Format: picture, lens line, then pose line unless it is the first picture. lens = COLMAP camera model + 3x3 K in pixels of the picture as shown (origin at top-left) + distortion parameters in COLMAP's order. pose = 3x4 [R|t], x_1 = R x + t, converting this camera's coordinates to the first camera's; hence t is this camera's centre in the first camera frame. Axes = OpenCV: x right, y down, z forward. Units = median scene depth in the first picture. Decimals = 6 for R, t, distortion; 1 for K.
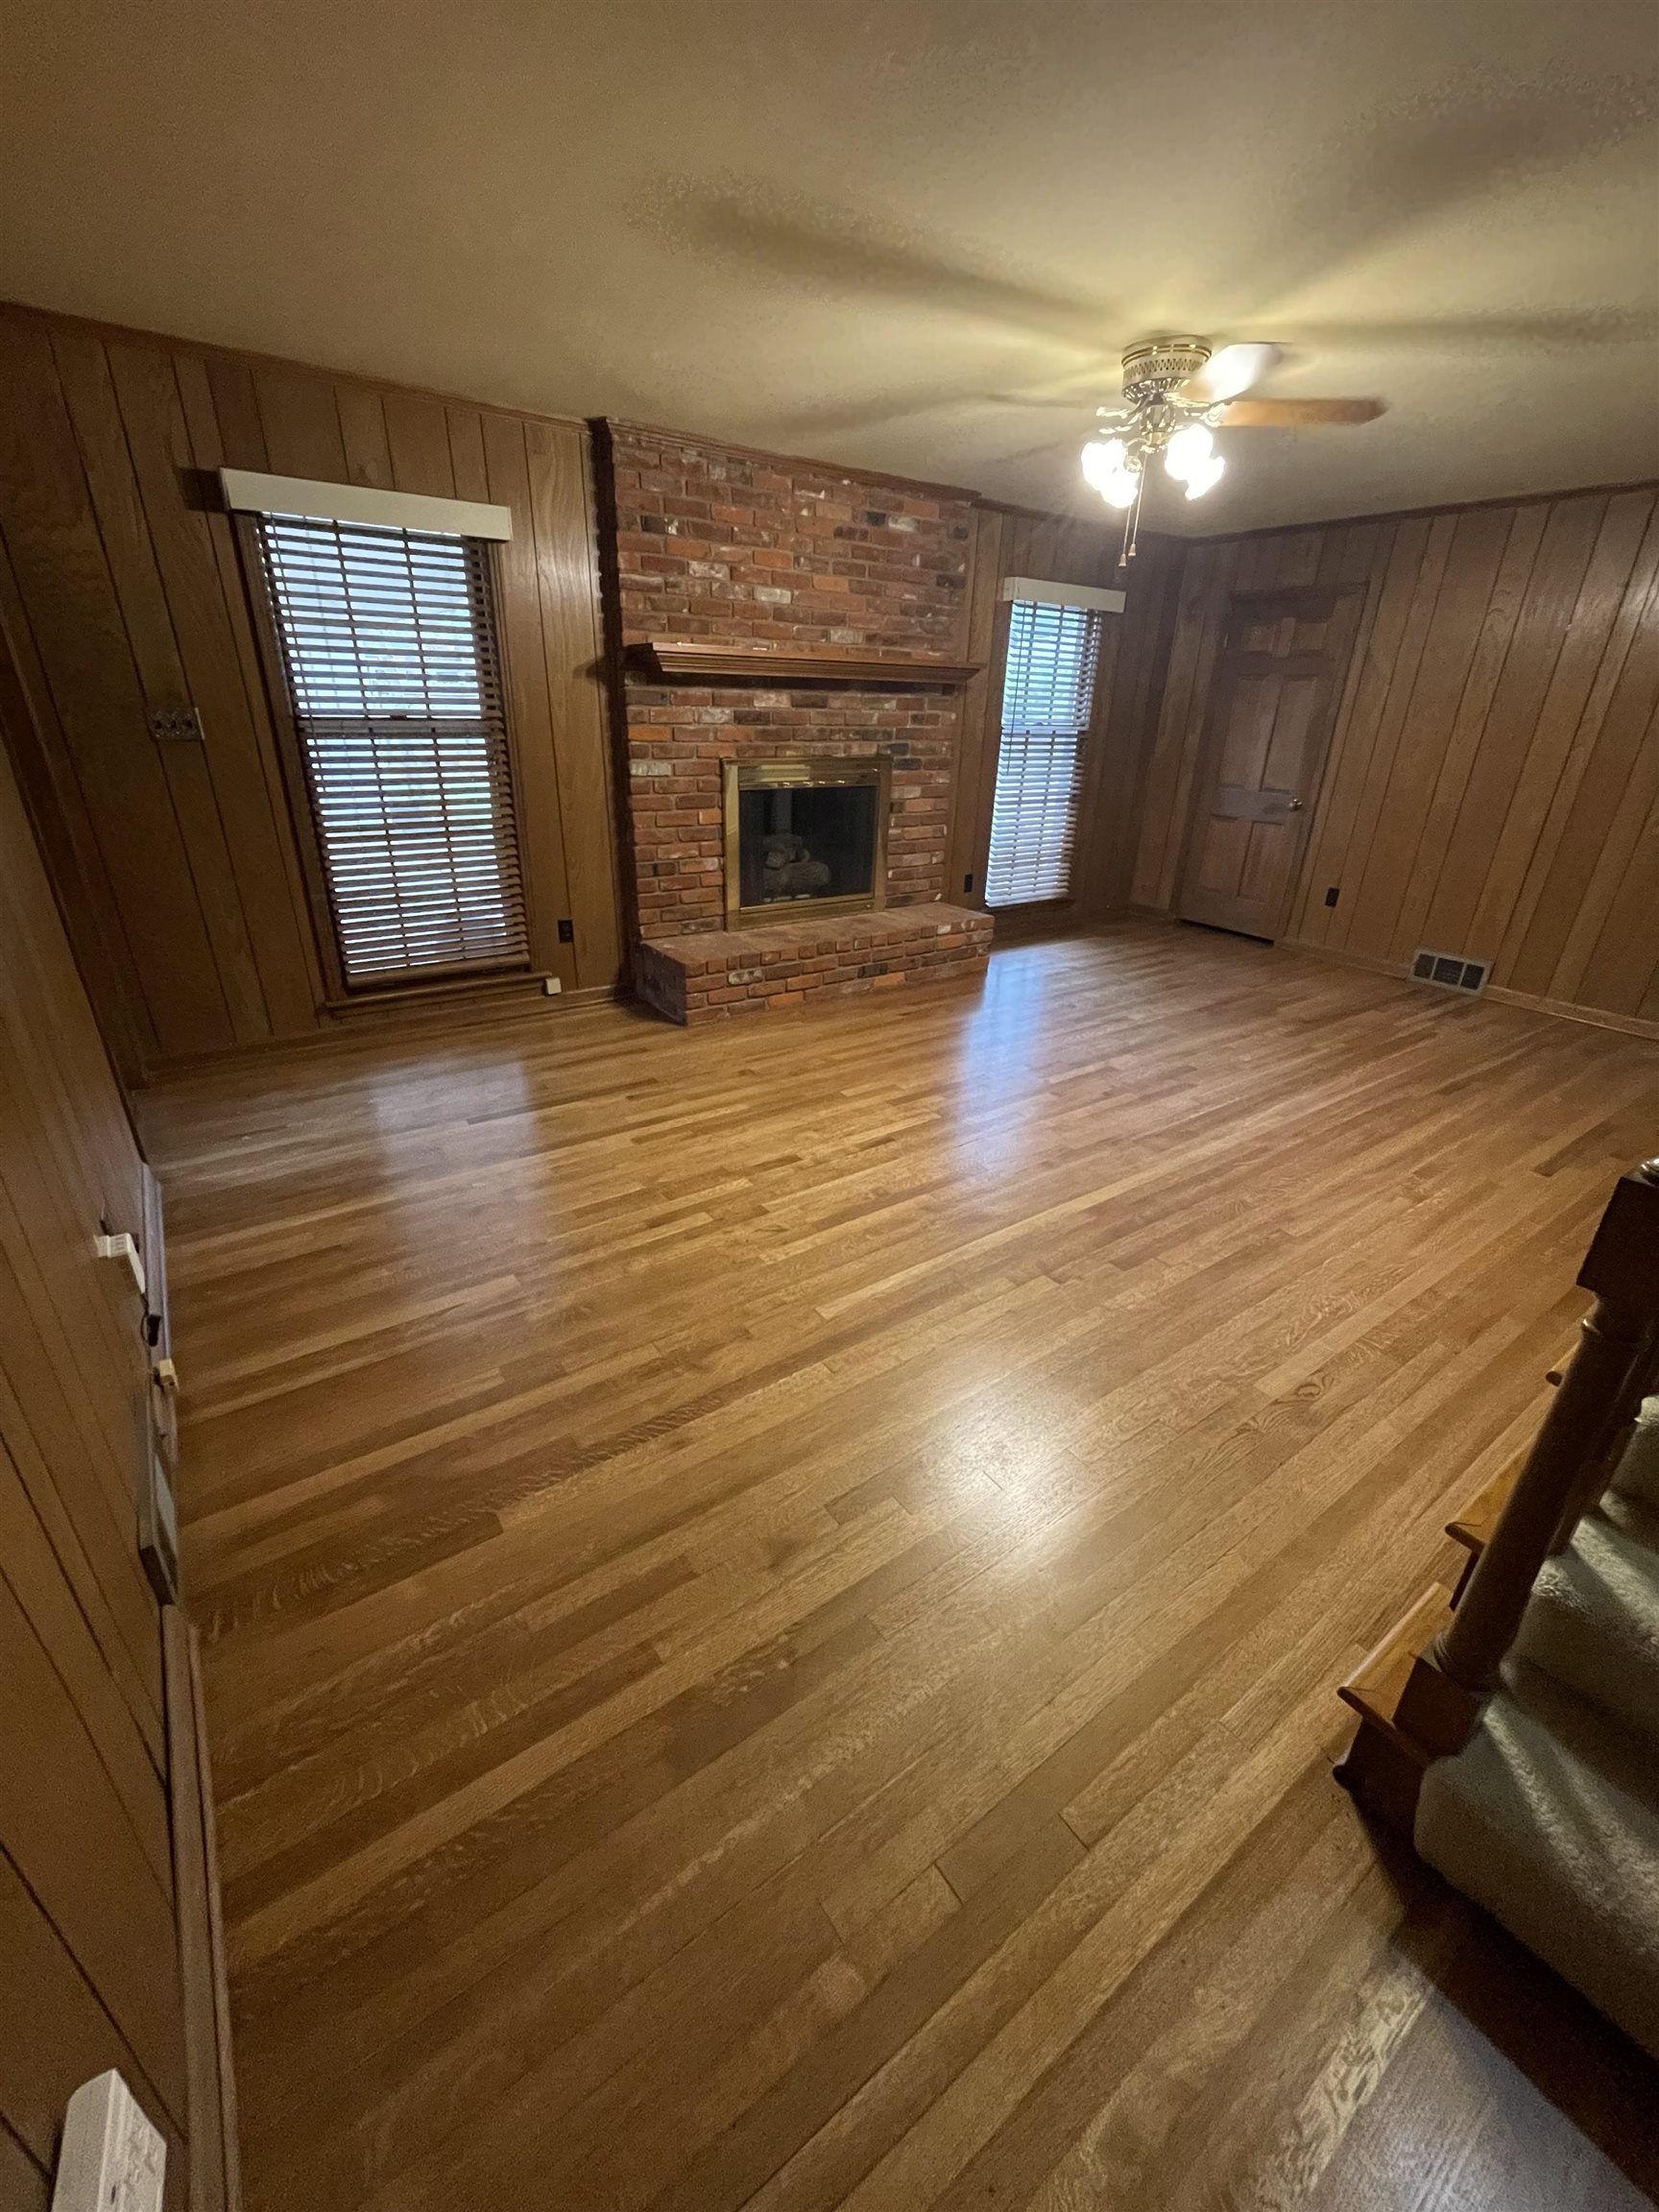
lens RADIAL K [[897.6, 0, 828.7], [0, 897.6, 1108.6], [0, 0, 1]] dist [0.004007, -0.001095]
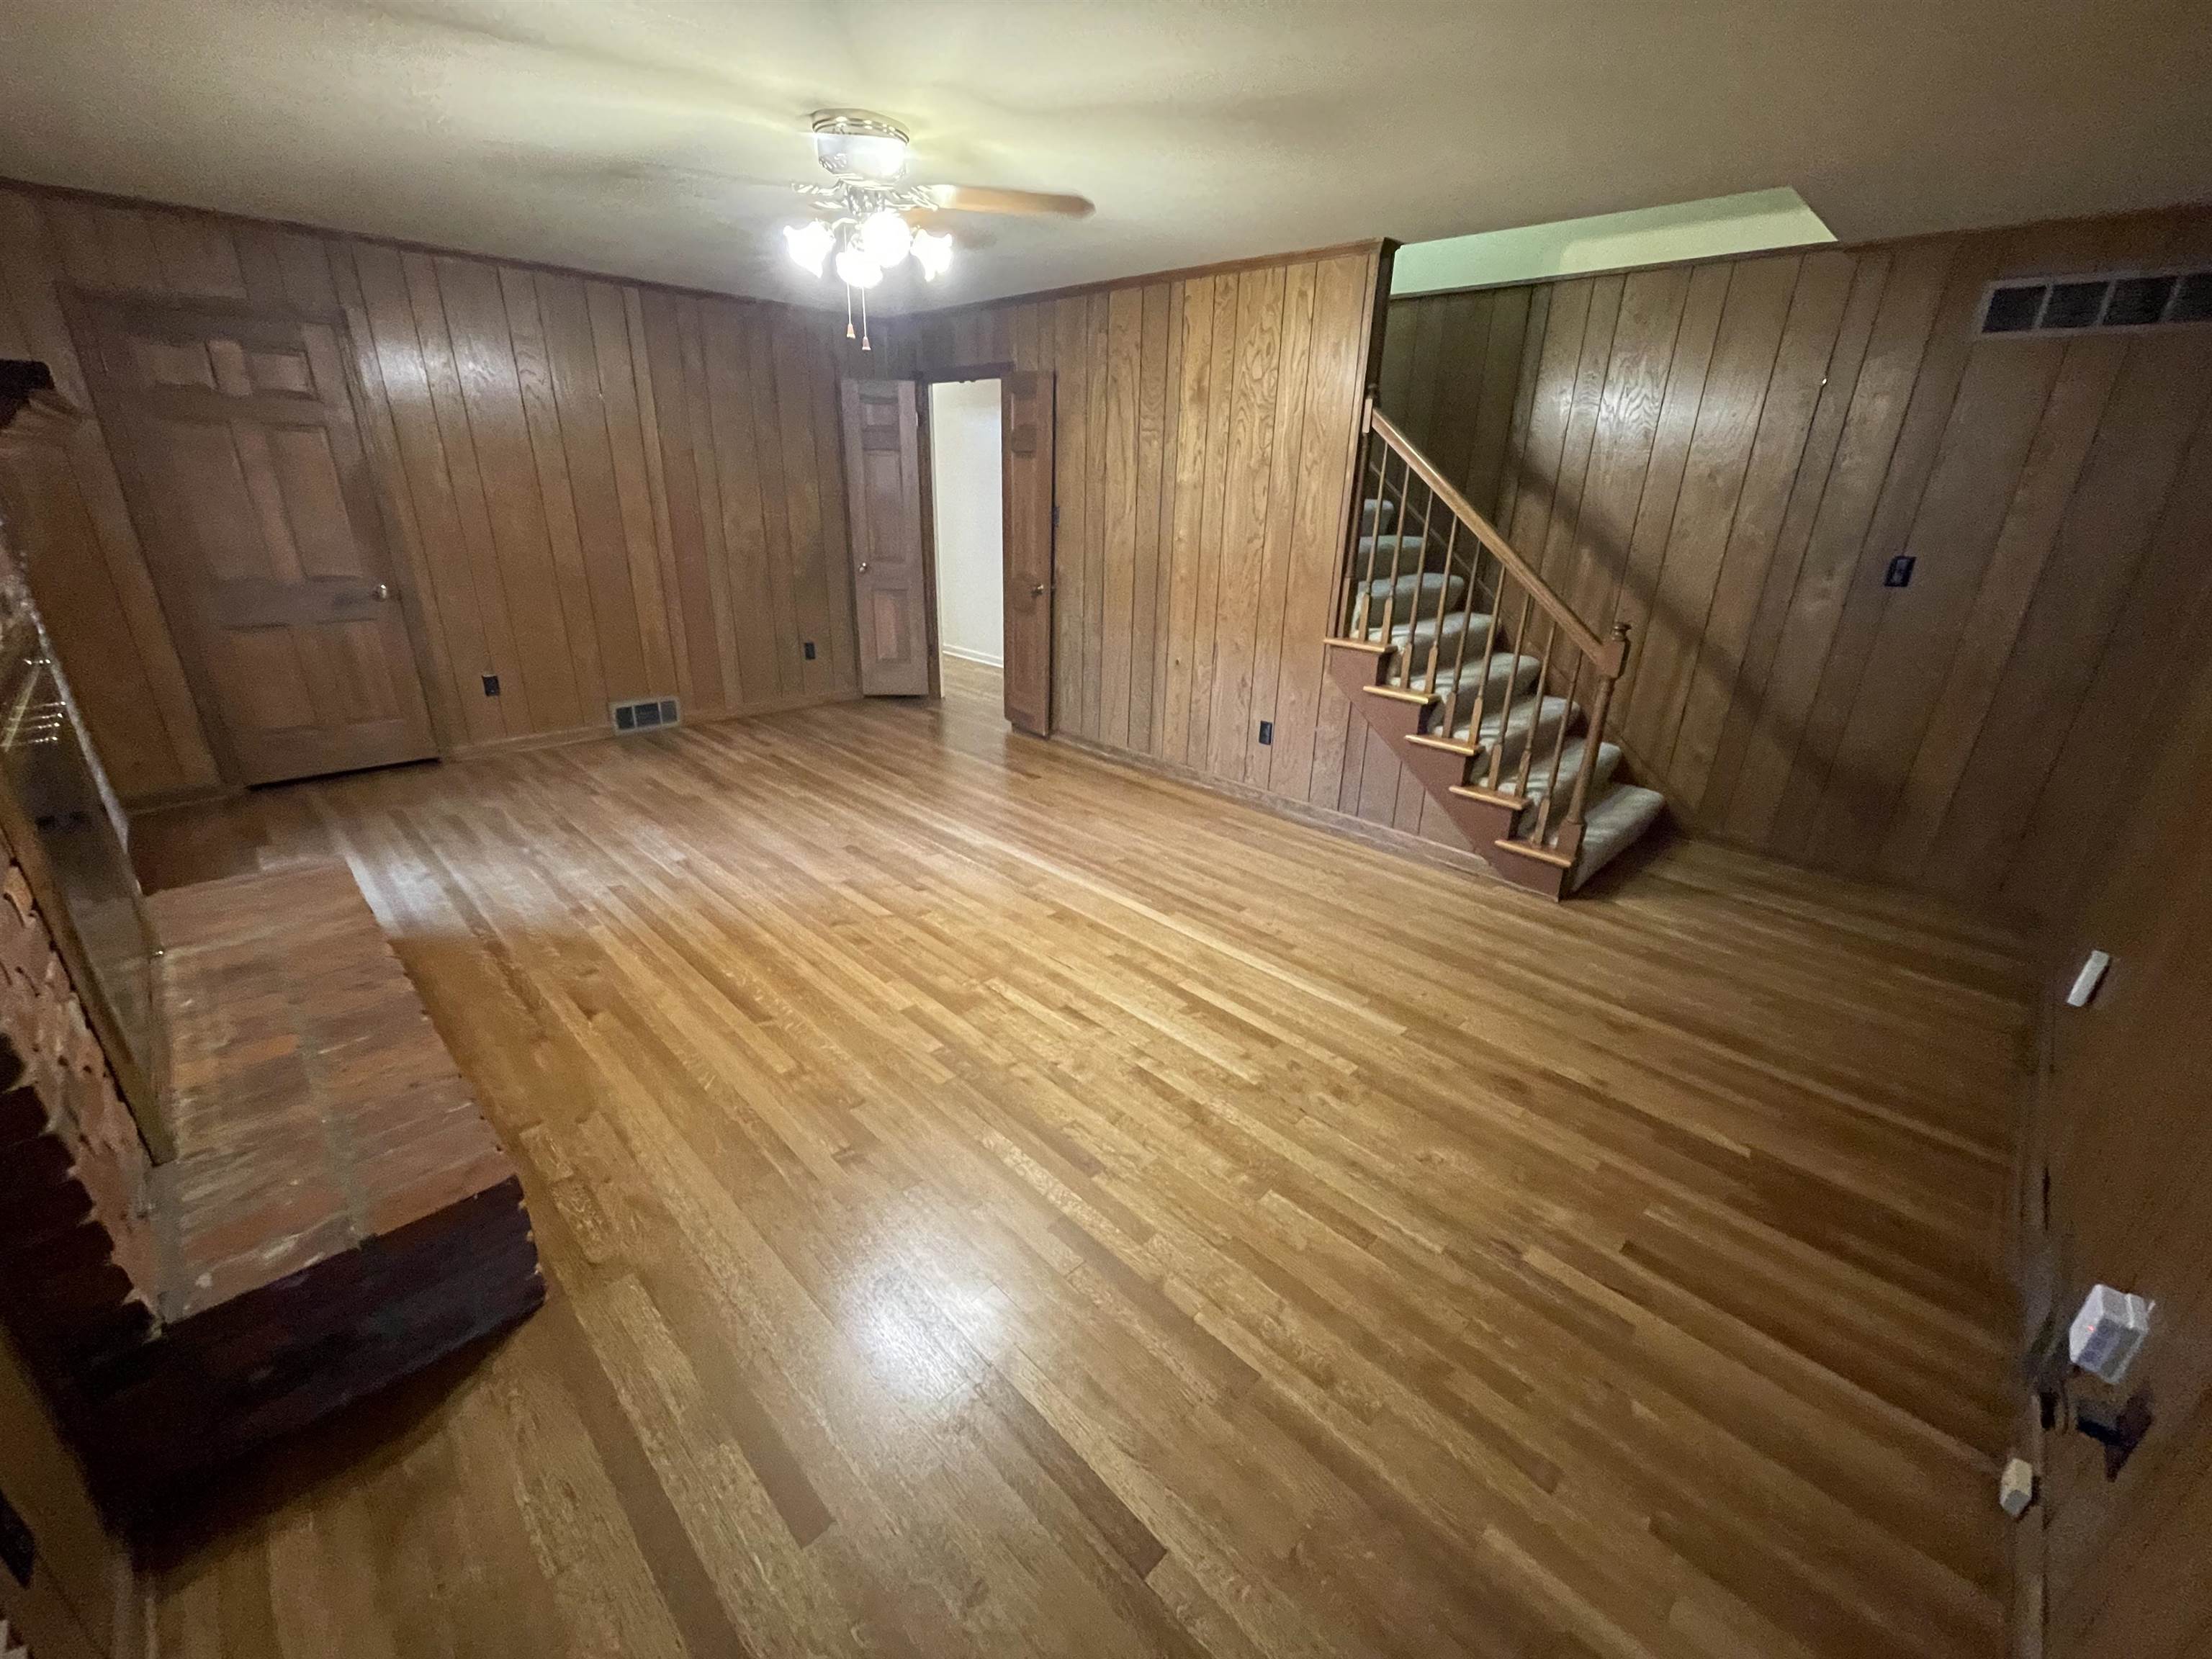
lens RADIAL K [[897.6, 0, 1104.3], [0, 897.6, 819.7], [0, 0, 1]] dist [0.004007, -0.001095]
pose [[-0.160500, -0.387647, 0.907728, -0.483620], [0.382537, 0.823344, 0.419249, -0.344257], [-0.909893, 0.414529, 0.016142, 0.648709]]
